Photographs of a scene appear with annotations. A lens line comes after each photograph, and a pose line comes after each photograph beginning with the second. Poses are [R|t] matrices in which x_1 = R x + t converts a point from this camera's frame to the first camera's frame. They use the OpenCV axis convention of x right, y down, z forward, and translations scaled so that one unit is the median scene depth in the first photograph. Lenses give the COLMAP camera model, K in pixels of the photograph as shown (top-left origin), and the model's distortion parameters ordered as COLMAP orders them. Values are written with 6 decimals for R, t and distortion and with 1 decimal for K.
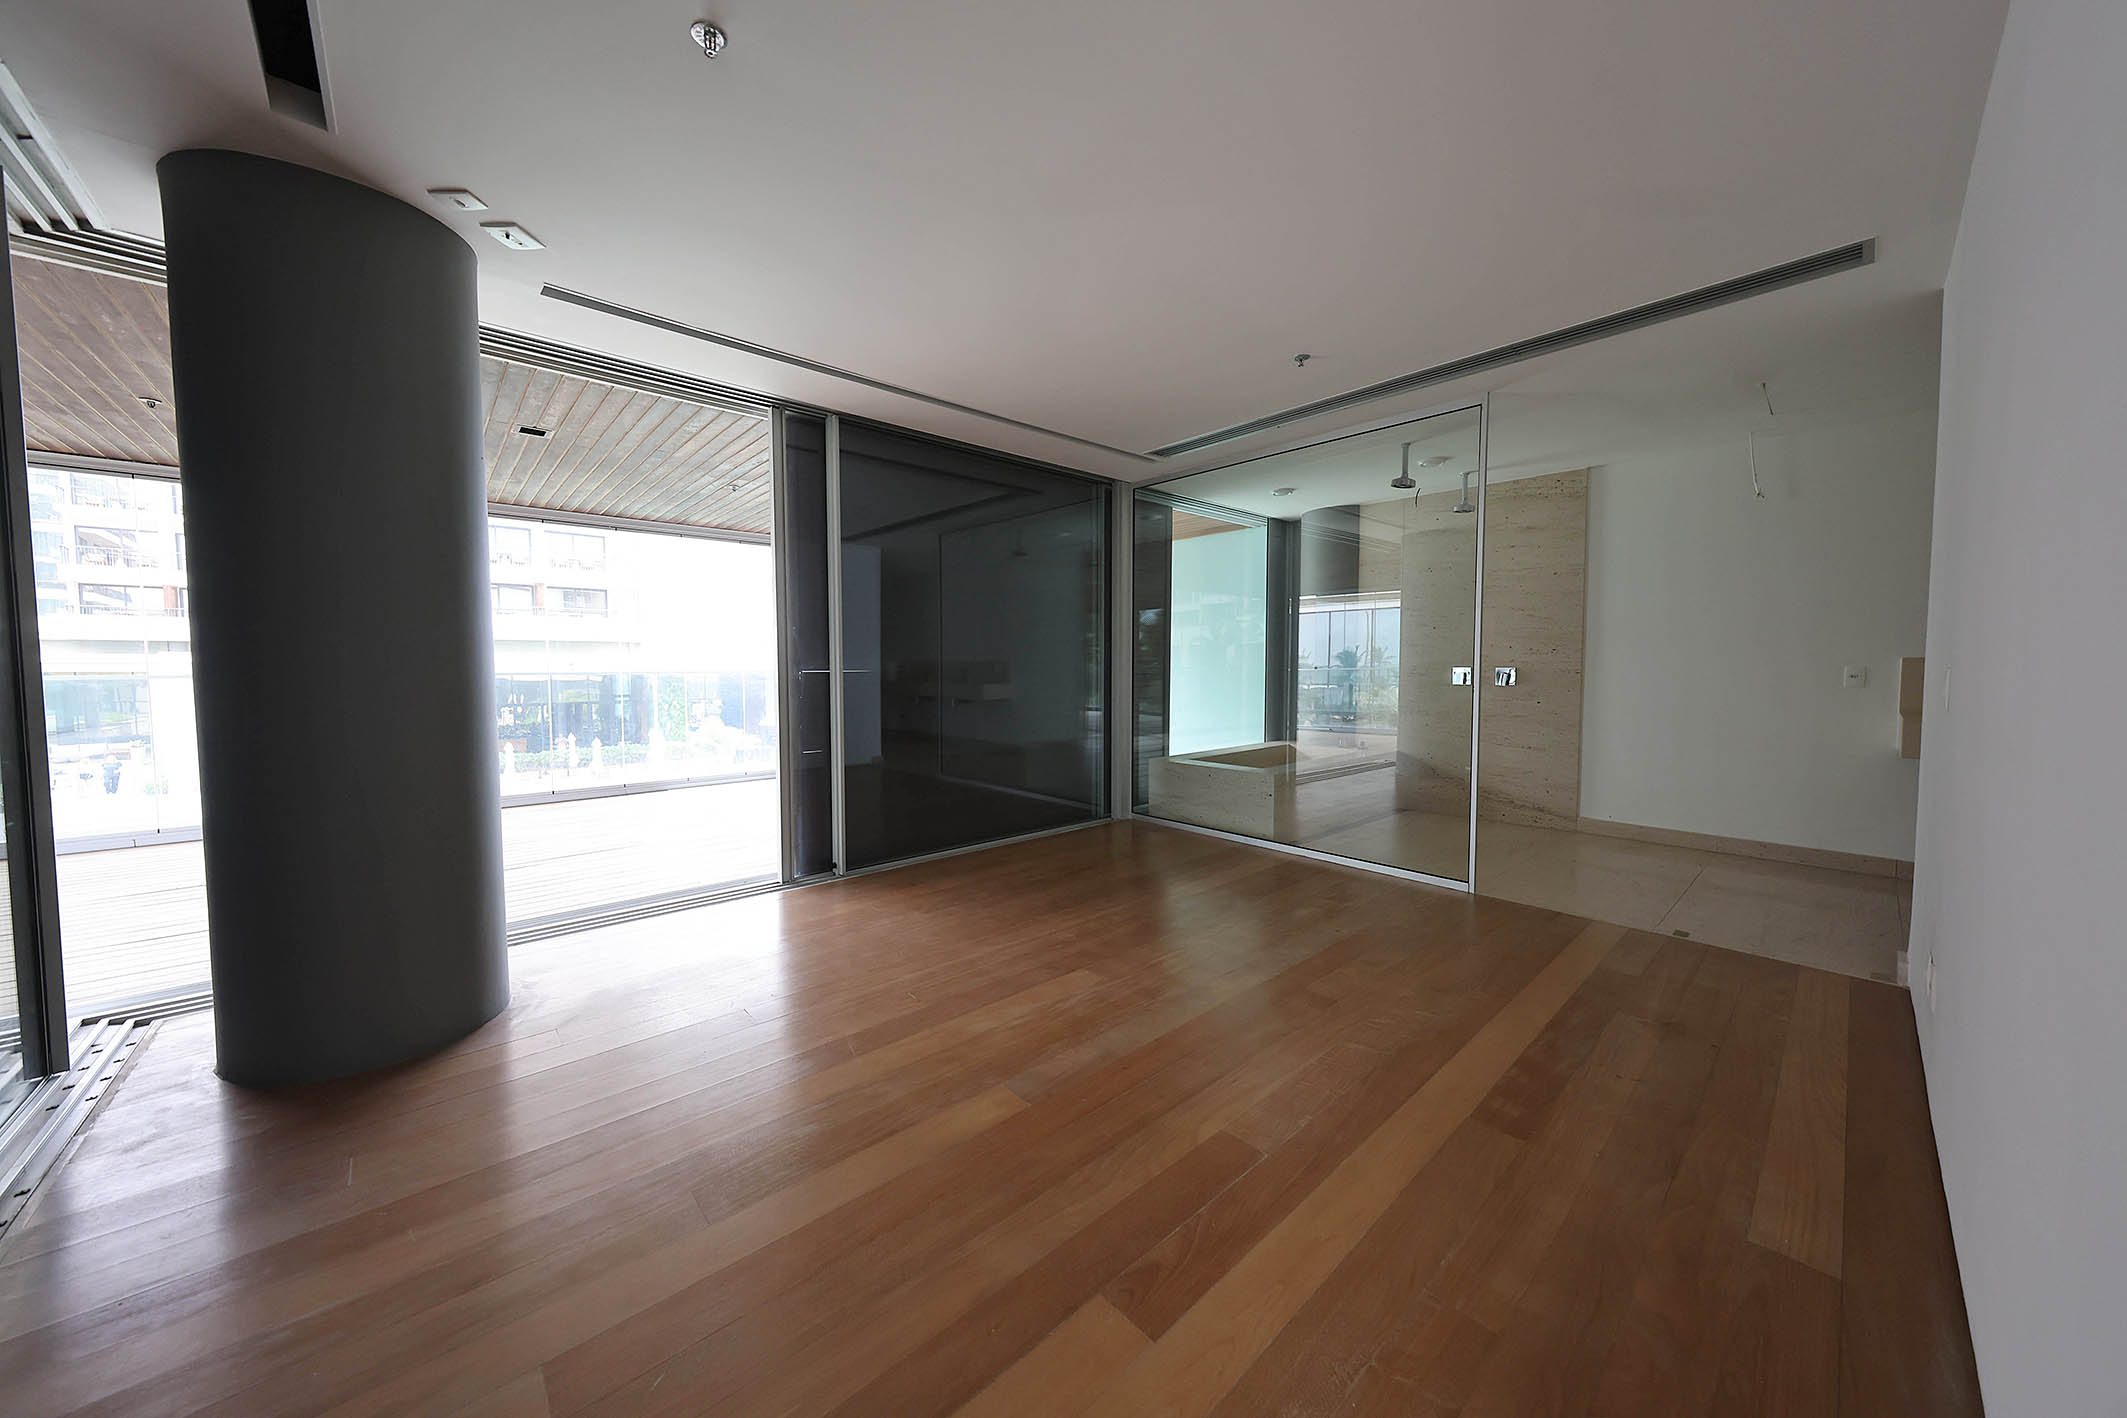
lens RADIAL K [[723.3, 0, 1056.1], [0, 723.3, 701.9], [0, 0, 1]] dist [0.001386, -0.000017]
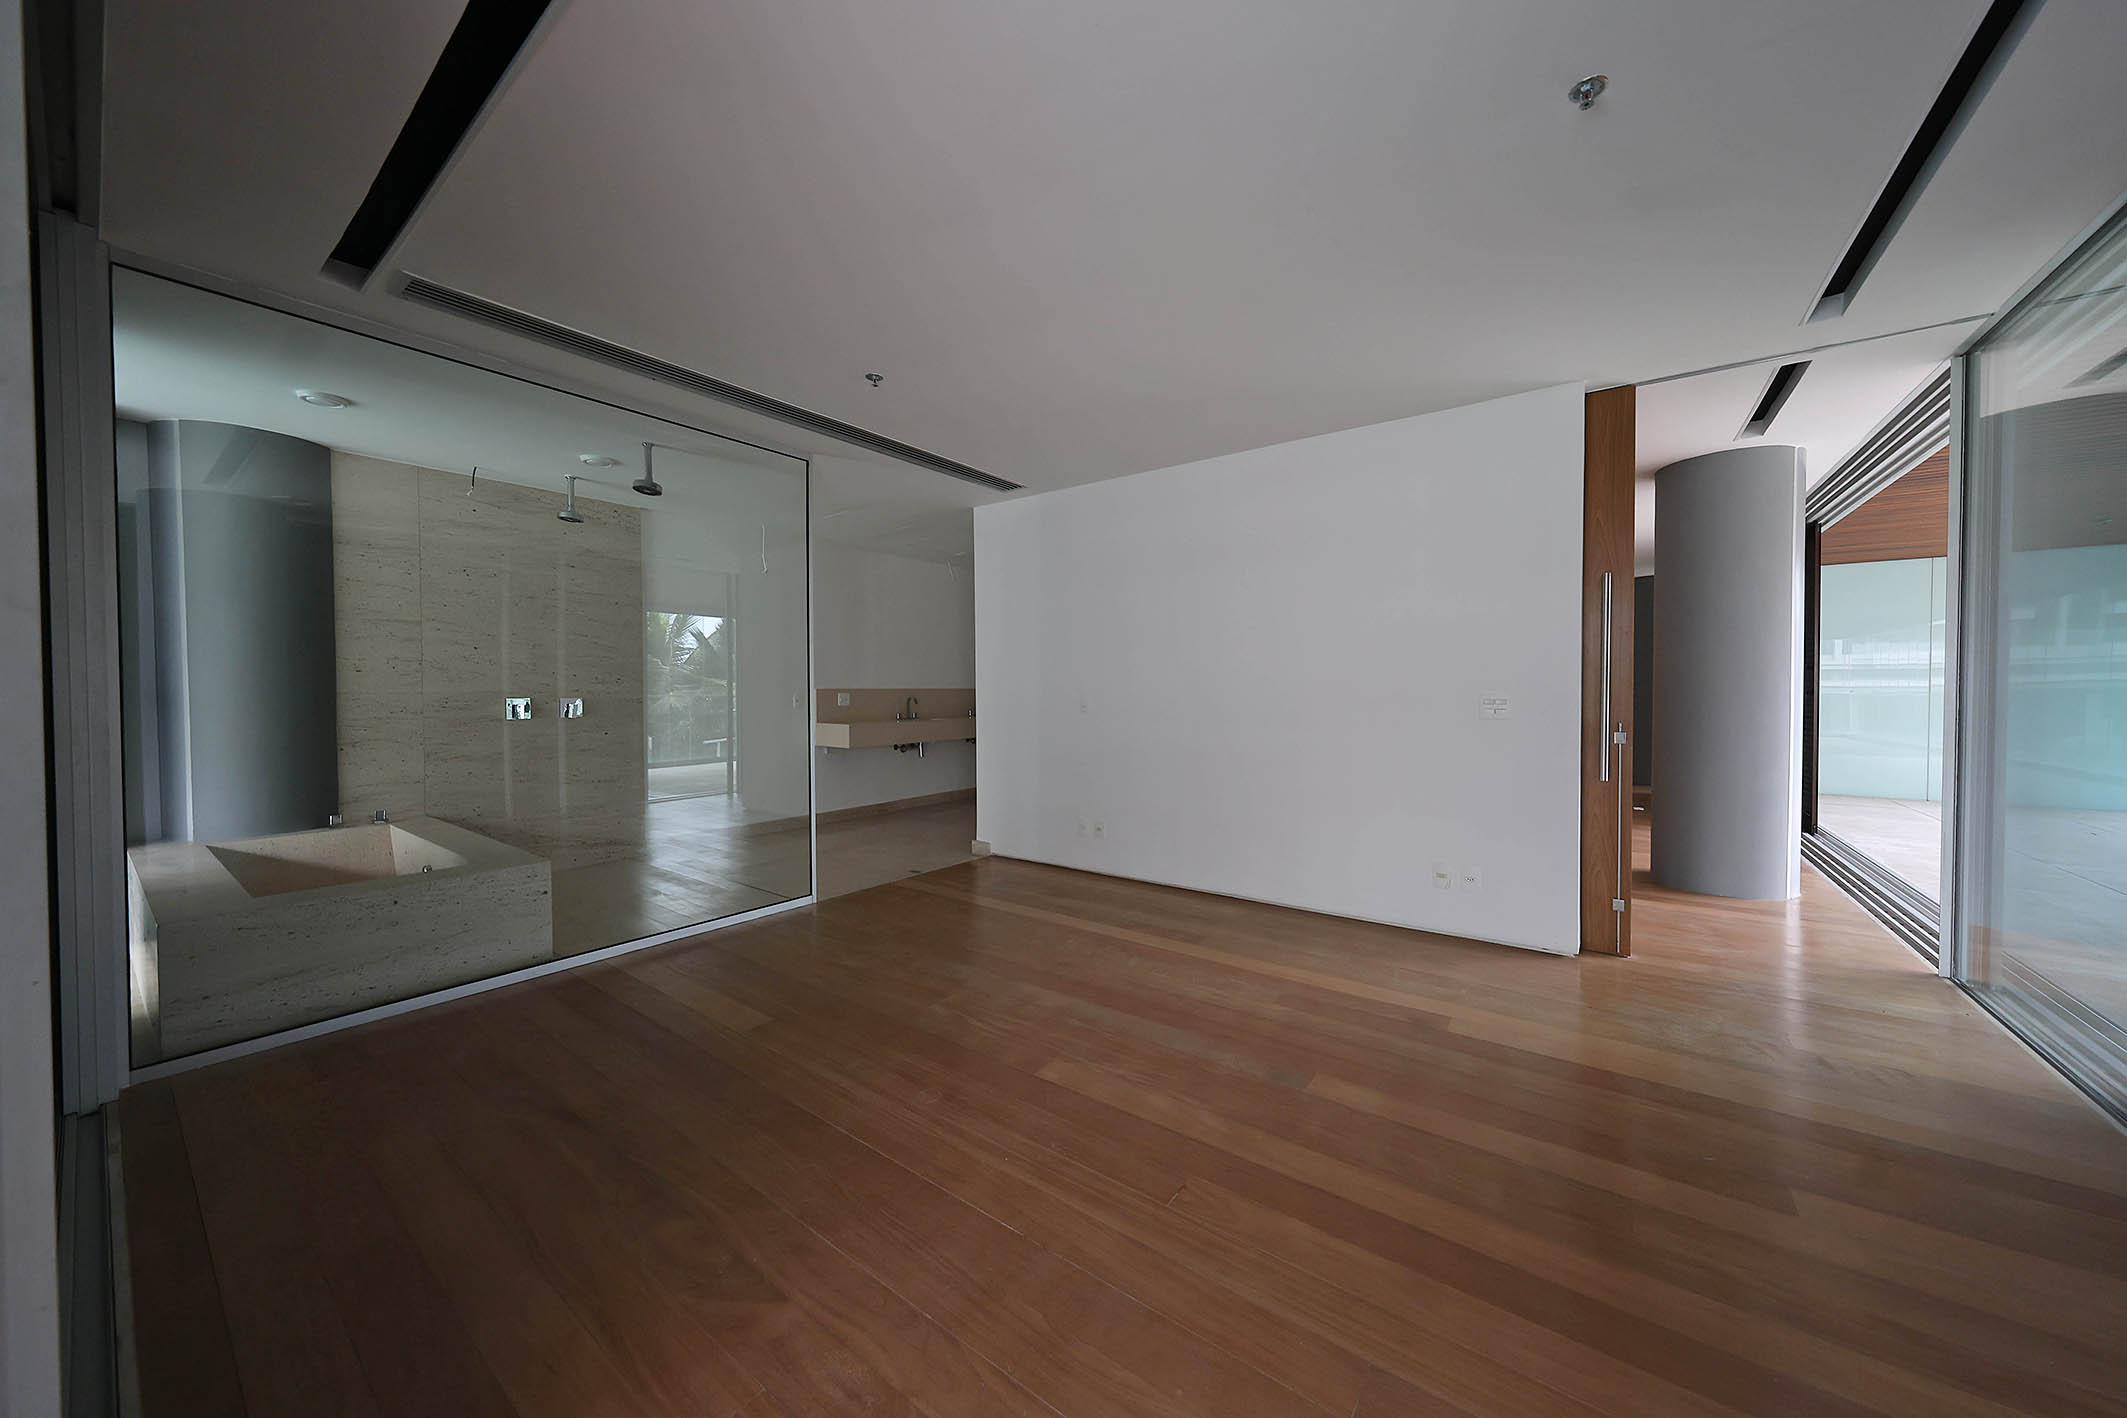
lens RADIAL K [[723.3, 0, 1056.1], [0, 723.3, 701.9], [0, 0, 1]] dist [0.001386, -0.000017]
pose [[-0.197163, -0.015890, 0.980242, -0.604257], [0.051171, 0.998339, 0.026476, -0.052413], [-0.979034, 0.055380, -0.196022, 0.892119]]
